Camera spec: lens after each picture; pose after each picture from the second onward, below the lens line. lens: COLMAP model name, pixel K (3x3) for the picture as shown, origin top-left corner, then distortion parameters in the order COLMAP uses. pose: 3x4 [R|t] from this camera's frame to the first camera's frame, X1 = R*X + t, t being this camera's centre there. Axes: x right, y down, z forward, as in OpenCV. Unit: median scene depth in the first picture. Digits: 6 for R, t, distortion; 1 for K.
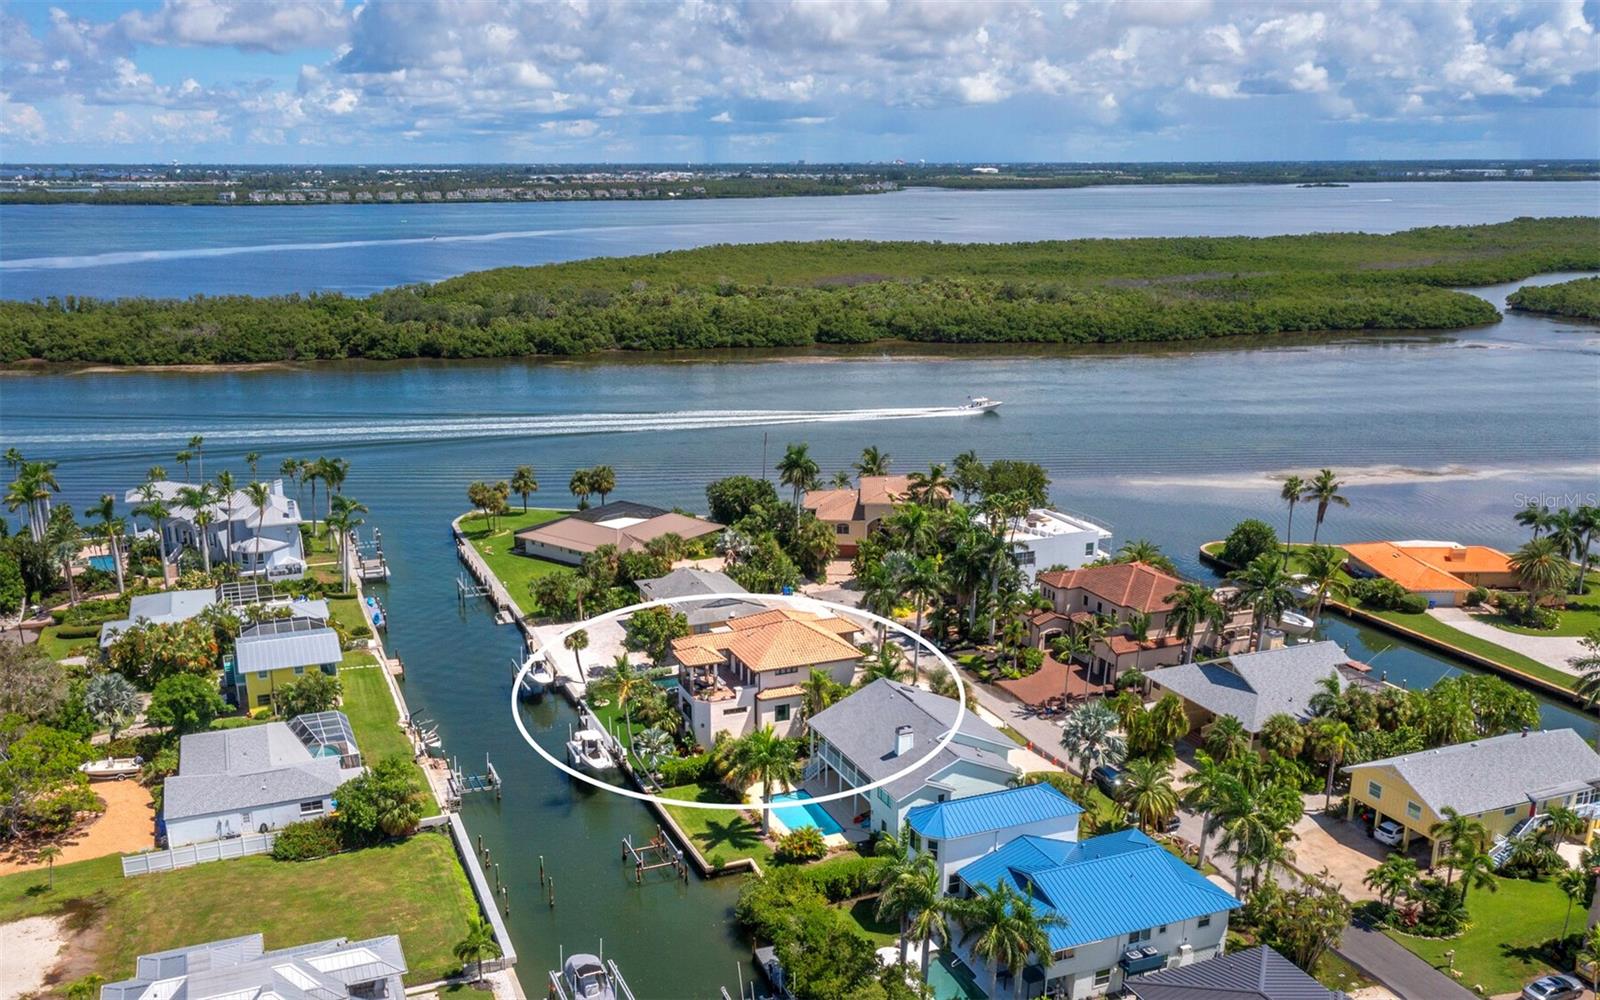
lens RADIAL K [[1340.2, 0, 751.6], [0, 1340.2, 592.0], [0, 0, 1]] dist [-0.013554, 0.049694]
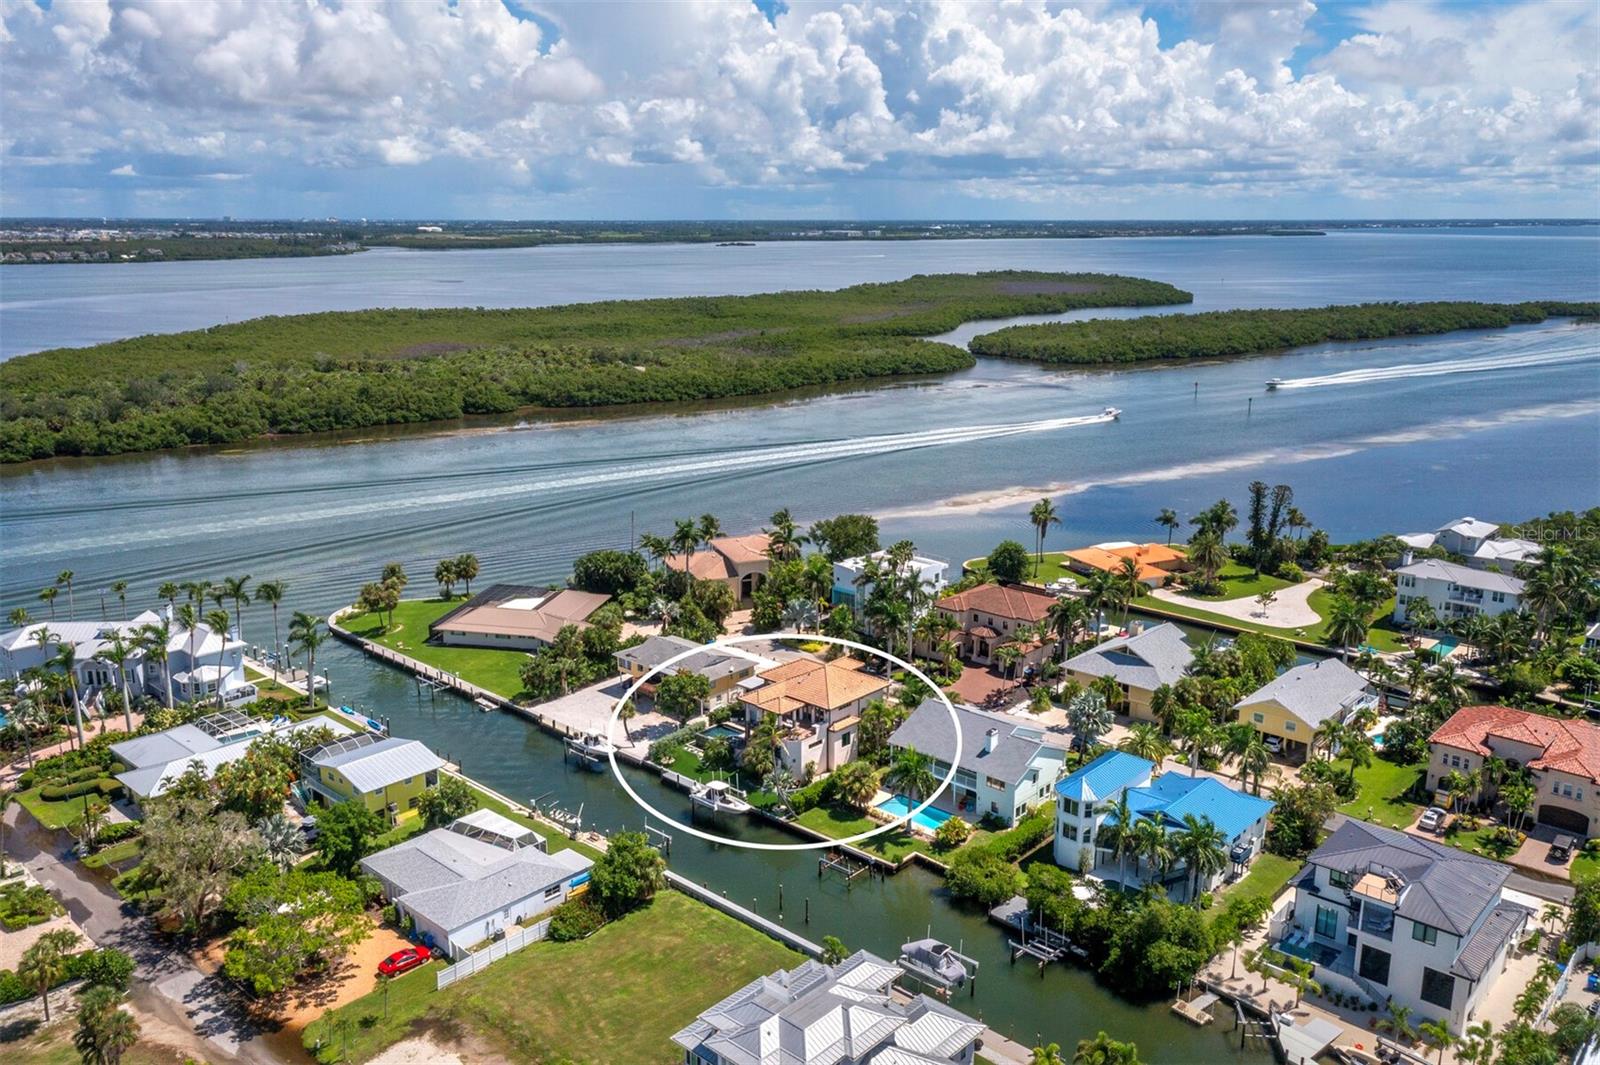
lens RADIAL K [[1262.3, 0, 798.7], [0, 1262.3, 502.7], [0, 0, 1]] dist [-0.005258, 0.059778]
pose [[0.897210, -0.093418, 0.431609, -0.162801], [0.131520, 0.989543, -0.059221, -0.020780], [-0.421564, 0.109899, 0.900115, -0.022042]]
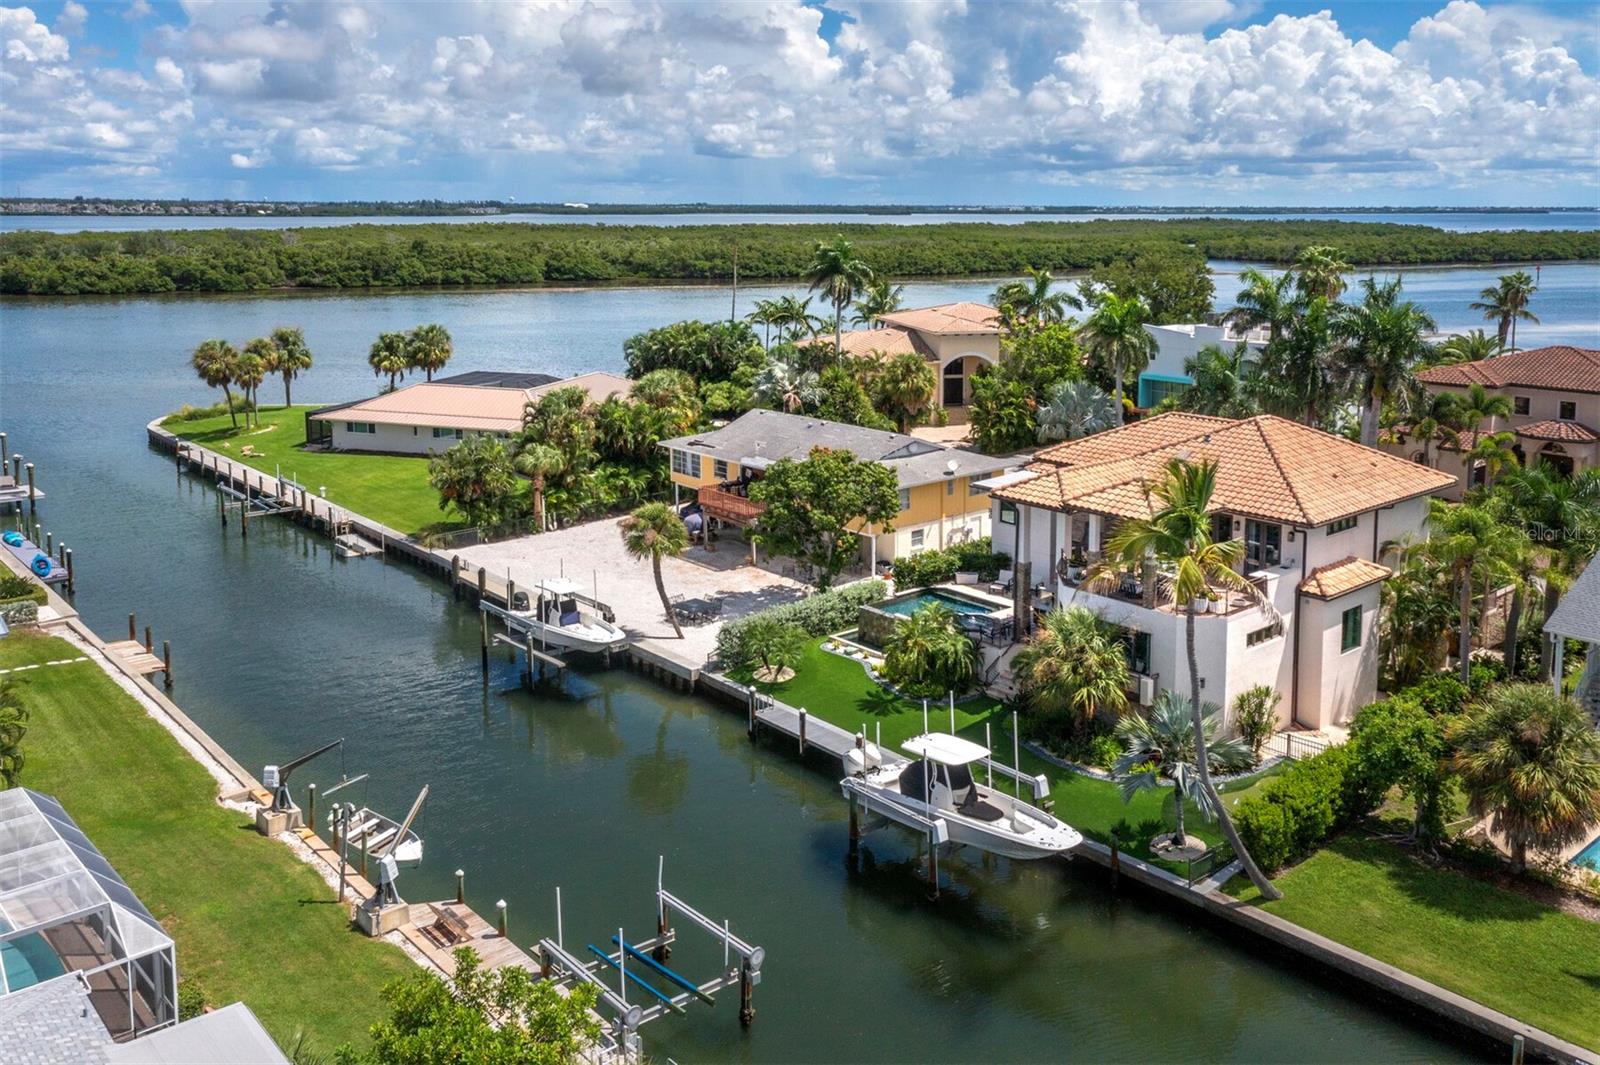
lens RADIAL K [[1286.9, 0, 800.0], [0, 1286.9, 532.5], [0, 0, 1]] dist [-0.013488, 0.053925]
pose [[0.941905, -0.075651, 0.327250, -0.078268], [0.096585, 0.994158, -0.048172, 0.021368], [-0.321694, 0.076981, 0.943709, 0.226924]]
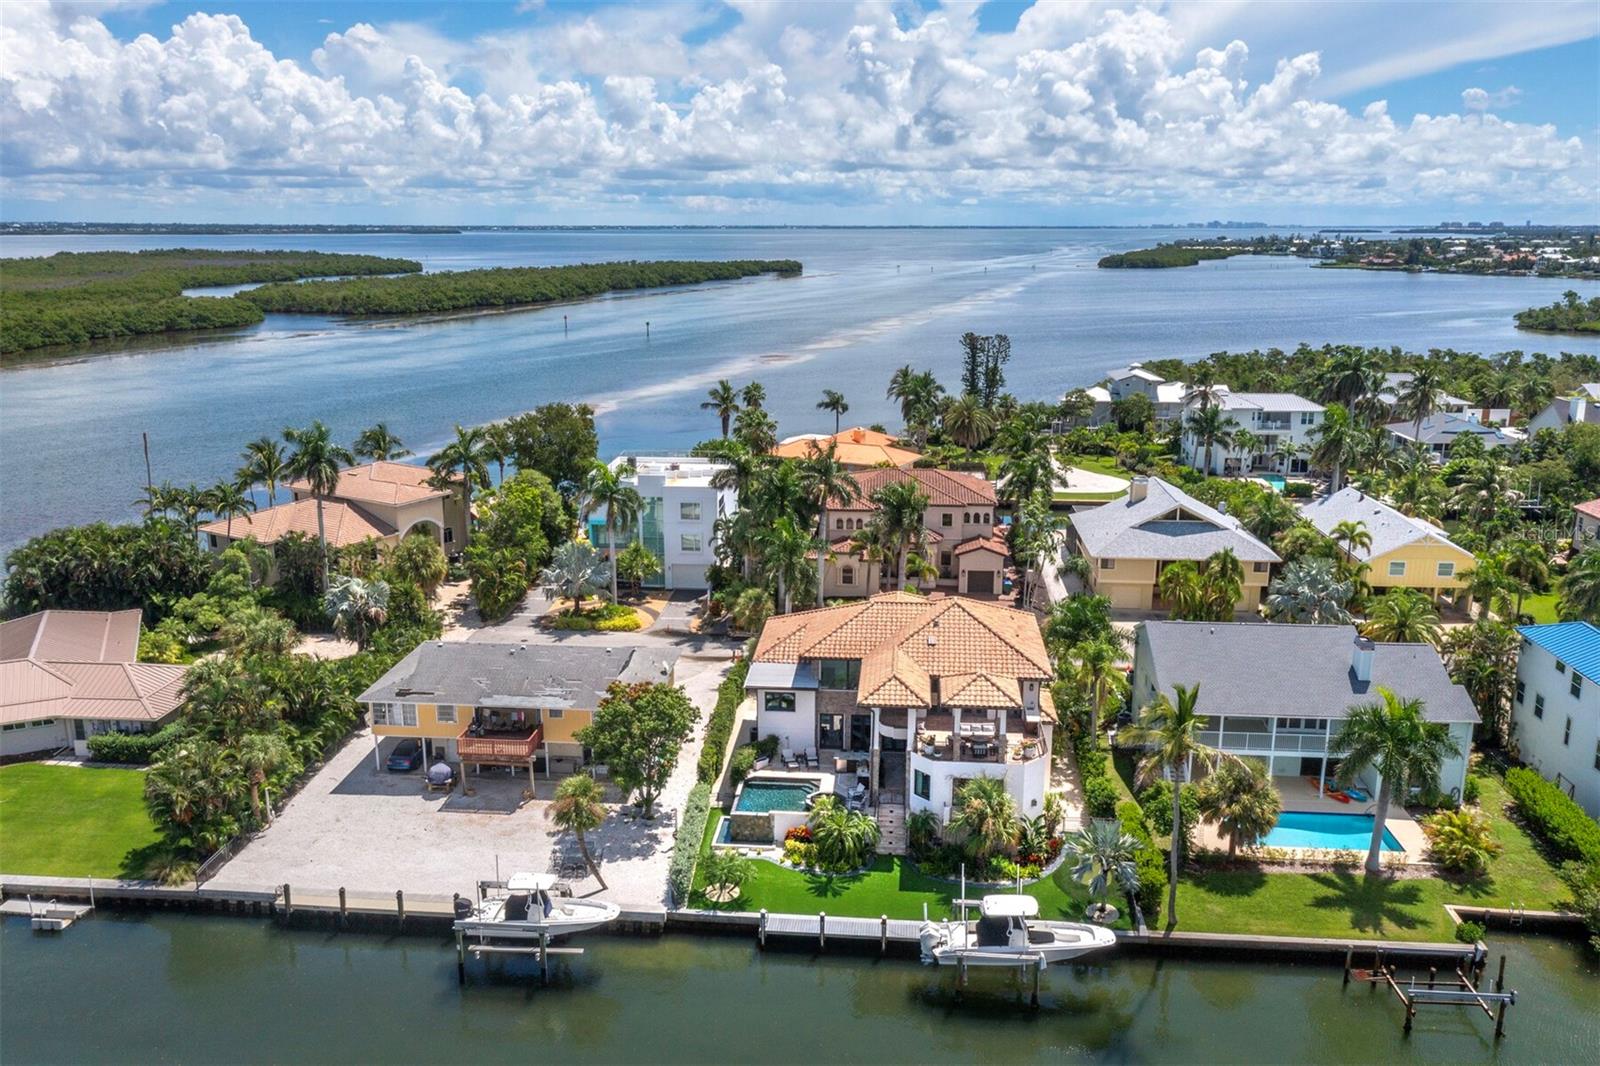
lens RADIAL K [[1286.9, 0, 800.0], [0, 1286.9, 533.0], [0, 0, 1]] dist [-0.013488, 0.053925]
pose [[0.450480, -0.209335, 0.867898, -0.165094], [0.273293, 0.957790, 0.089164, -0.025655], [-0.849928, 0.197024, 0.488675, 0.255712]]
